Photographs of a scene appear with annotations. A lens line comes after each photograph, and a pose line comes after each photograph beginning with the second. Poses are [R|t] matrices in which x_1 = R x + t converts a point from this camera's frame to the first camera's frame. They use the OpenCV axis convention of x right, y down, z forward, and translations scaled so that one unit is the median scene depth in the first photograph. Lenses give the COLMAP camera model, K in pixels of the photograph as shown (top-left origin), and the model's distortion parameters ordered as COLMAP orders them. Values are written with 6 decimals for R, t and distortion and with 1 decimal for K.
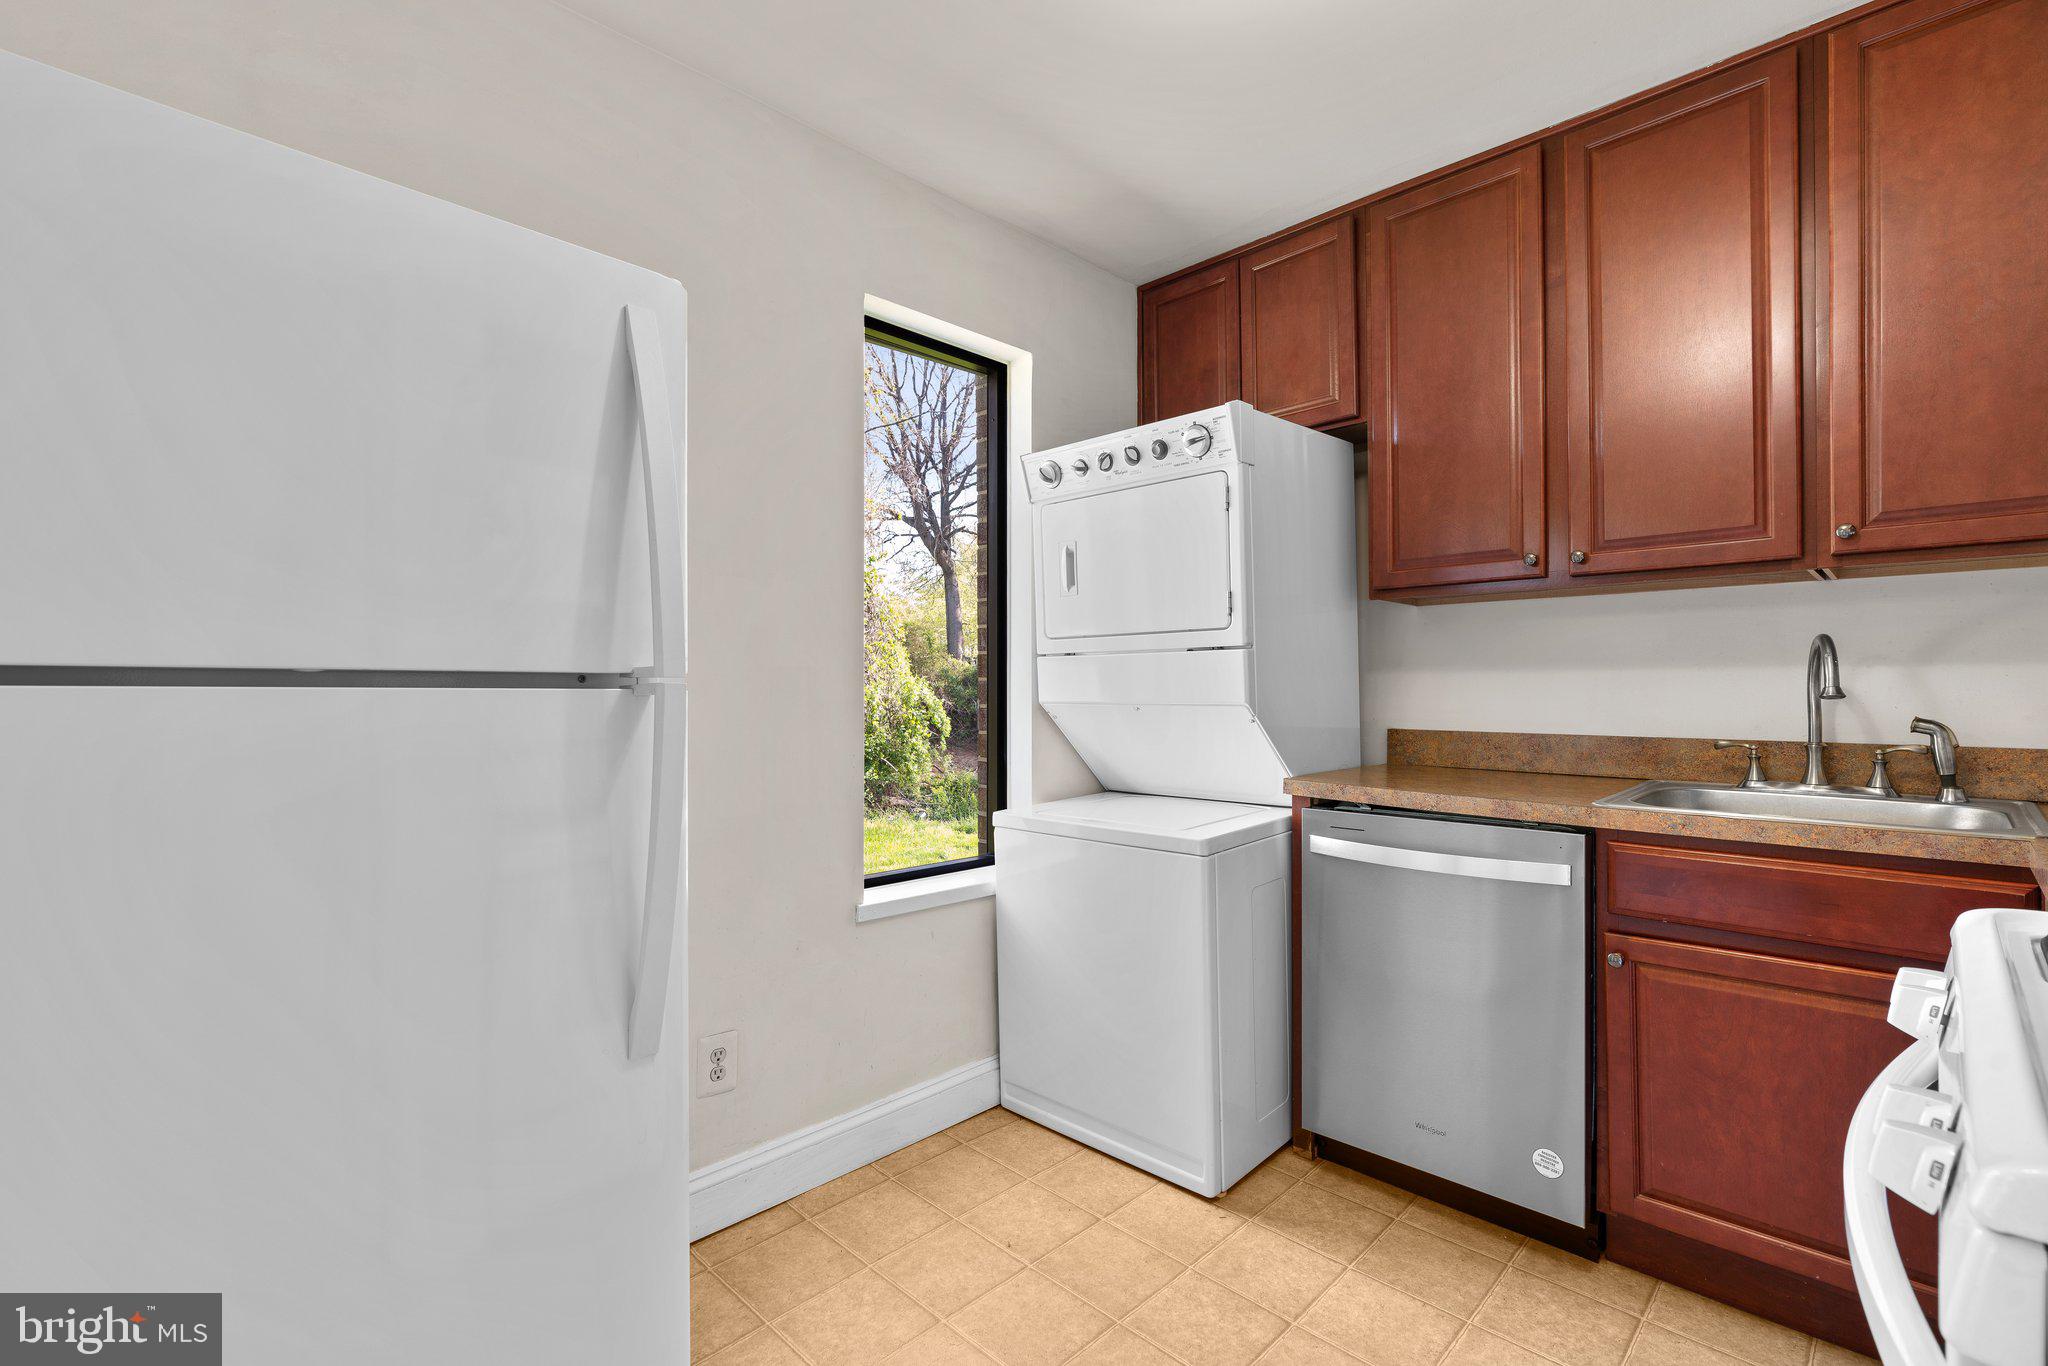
lens RADIAL K [[918.7, 0, 963.8], [0, 918.7, 687.3], [0, 0, 1]] dist [0.001845, 0.009606]
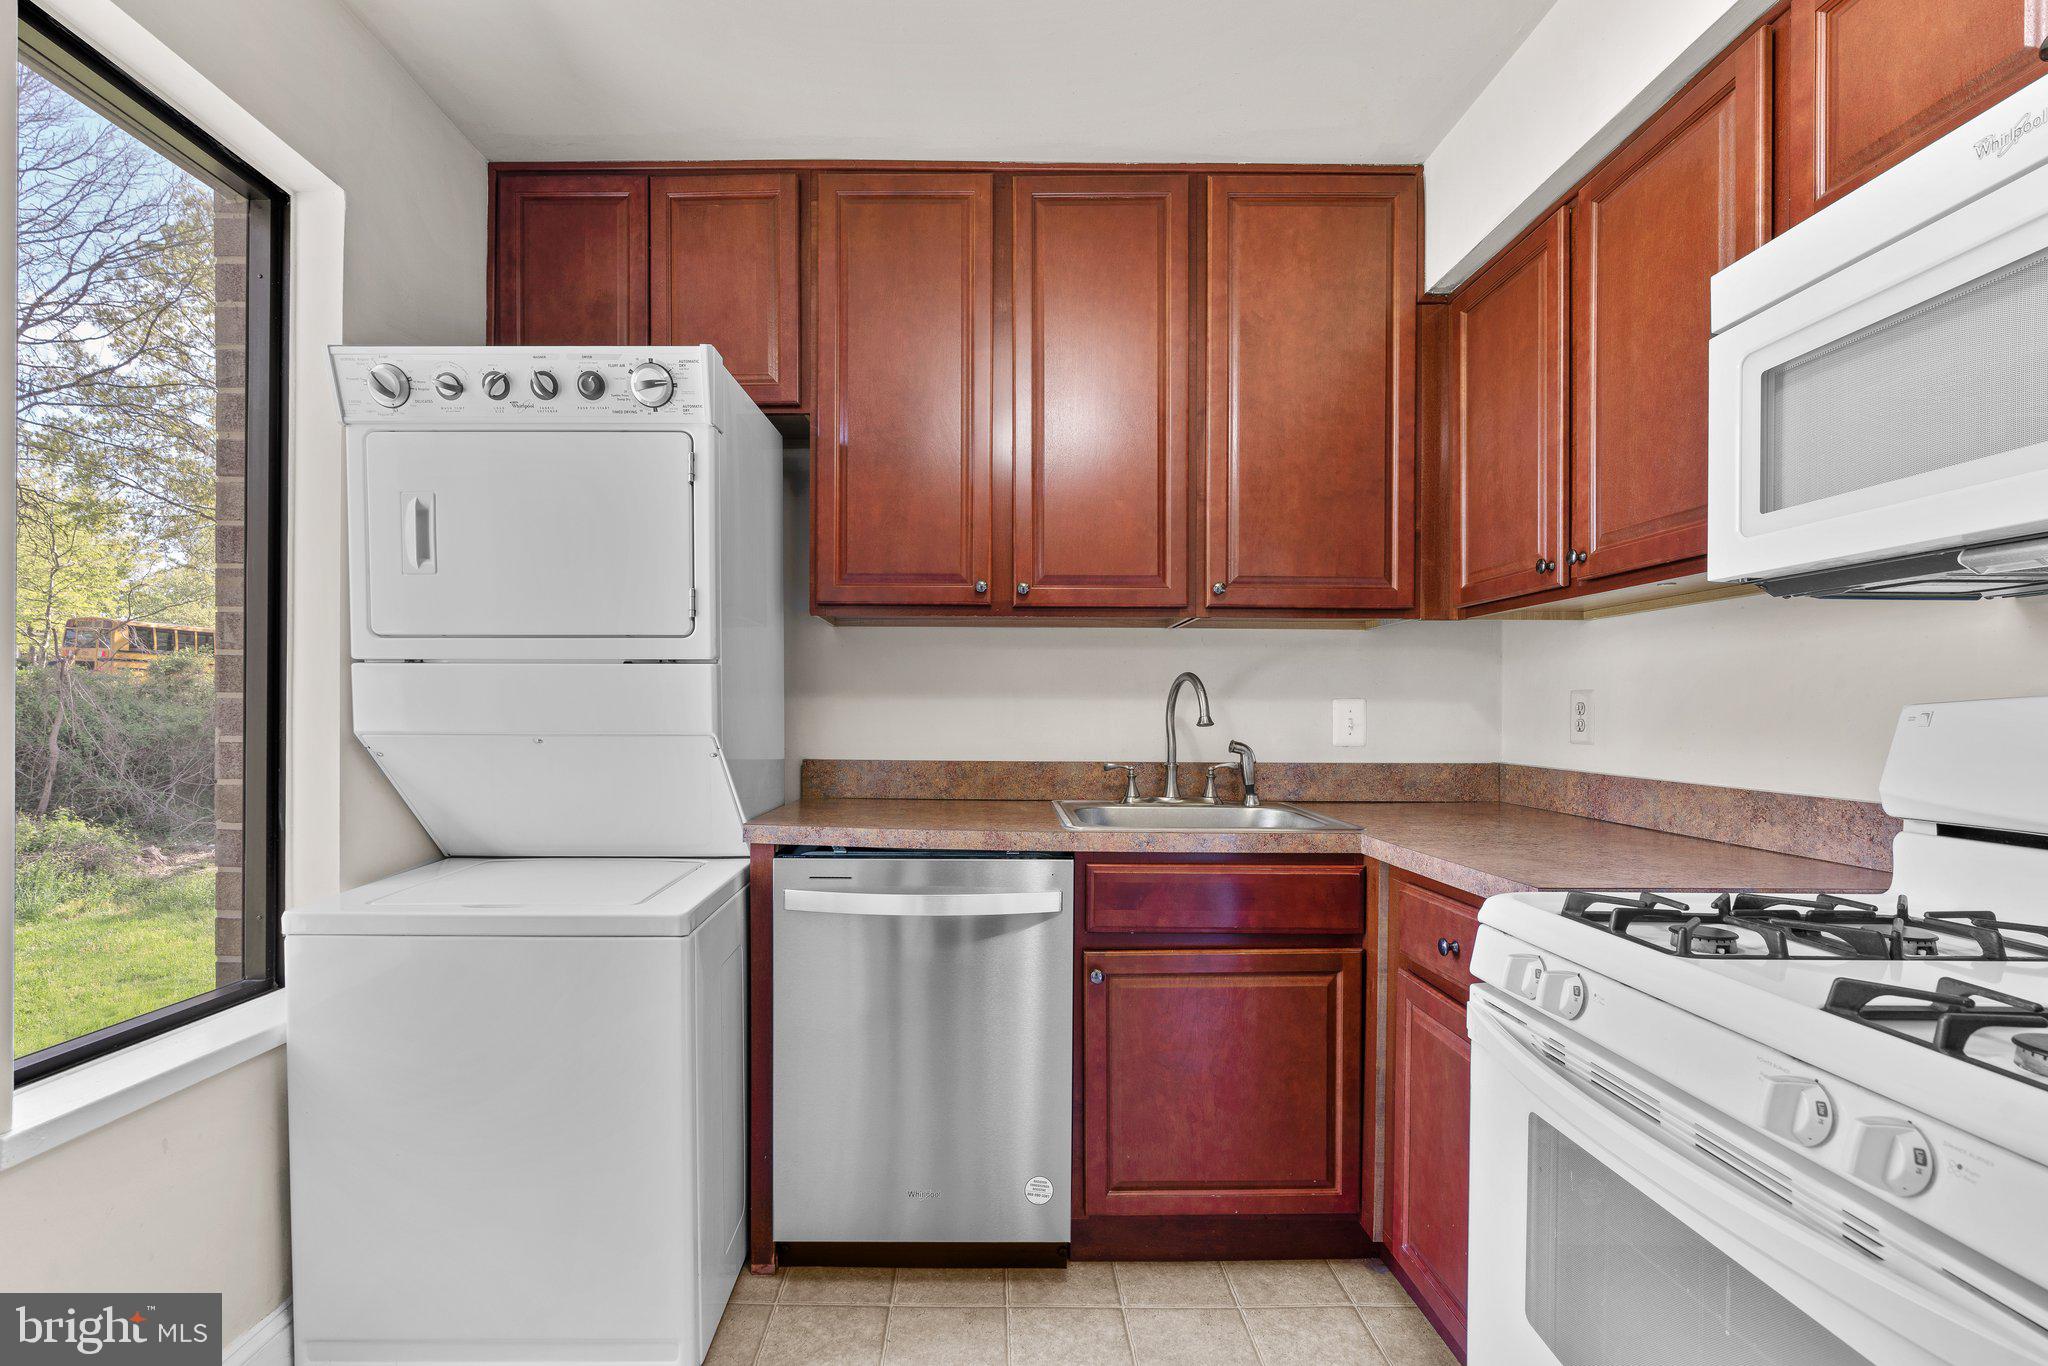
lens RADIAL K [[978.6, 0, 993.6], [0, 978.6, 721.5], [0, 0, 1]] dist [-0.003107, 0.002014]
pose [[0.690650, 0.001679, 0.723187, -0.139309], [-0.008020, 0.999954, 0.005337, 0.001179], [-0.723145, -0.009486, 0.690631, 0.252963]]
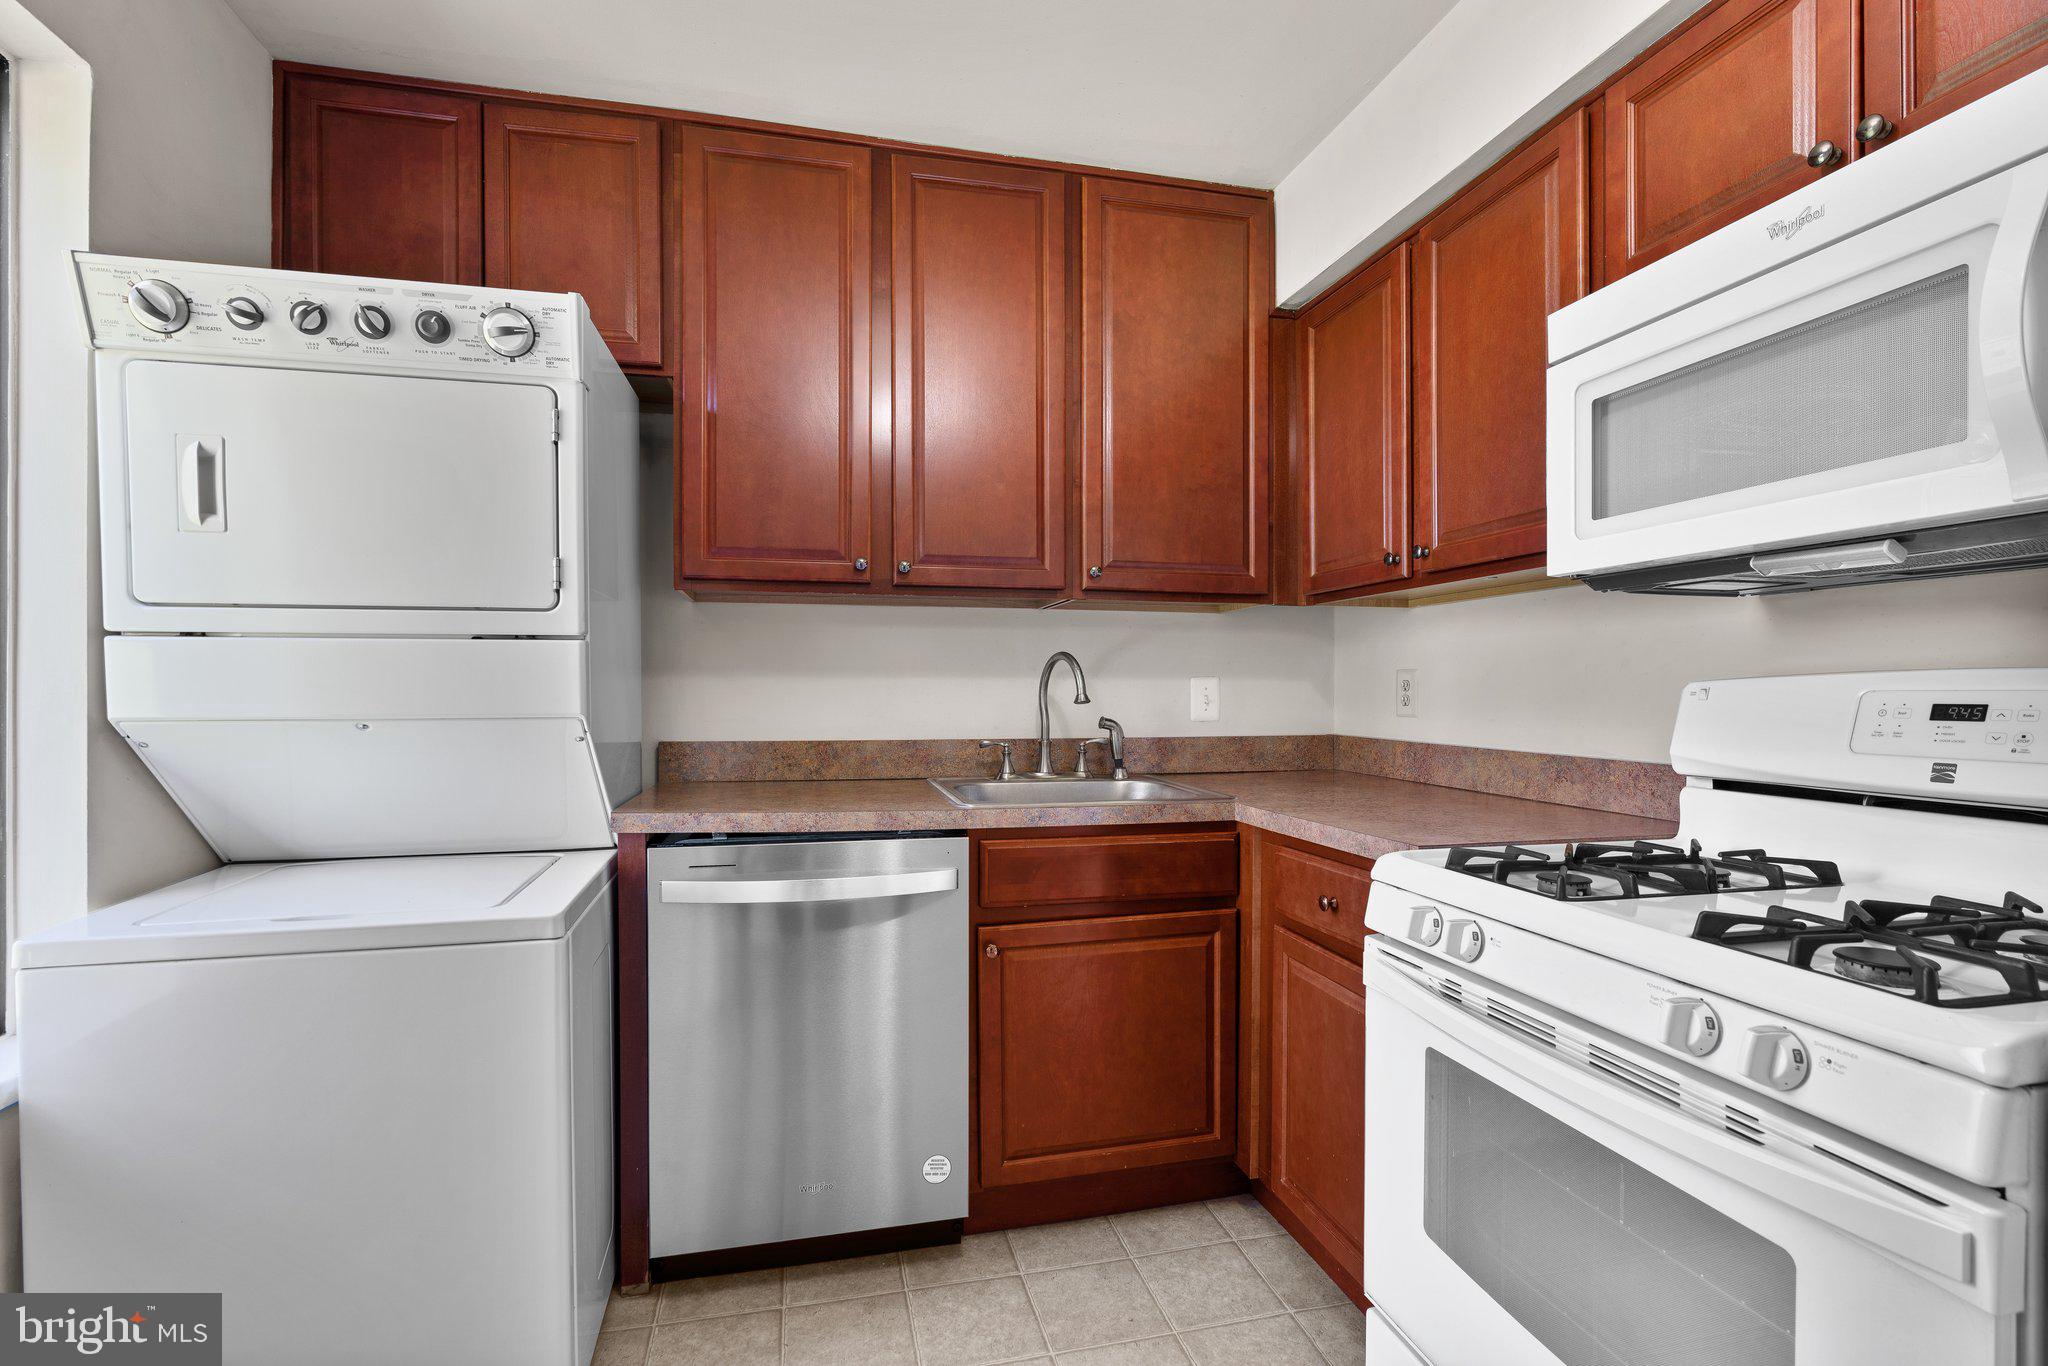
lens RADIAL K [[957.5, 0, 1038.9], [0, 957.5, 695.5], [0, 0, 1]] dist [-0.004969, 0.004576]
pose [[0.500544, 0.000971, 0.865711, -0.173176], [-0.002564, 0.999997, 0.000360, 0.000712], [-0.865707, -0.002400, 0.500545, 0.317072]]
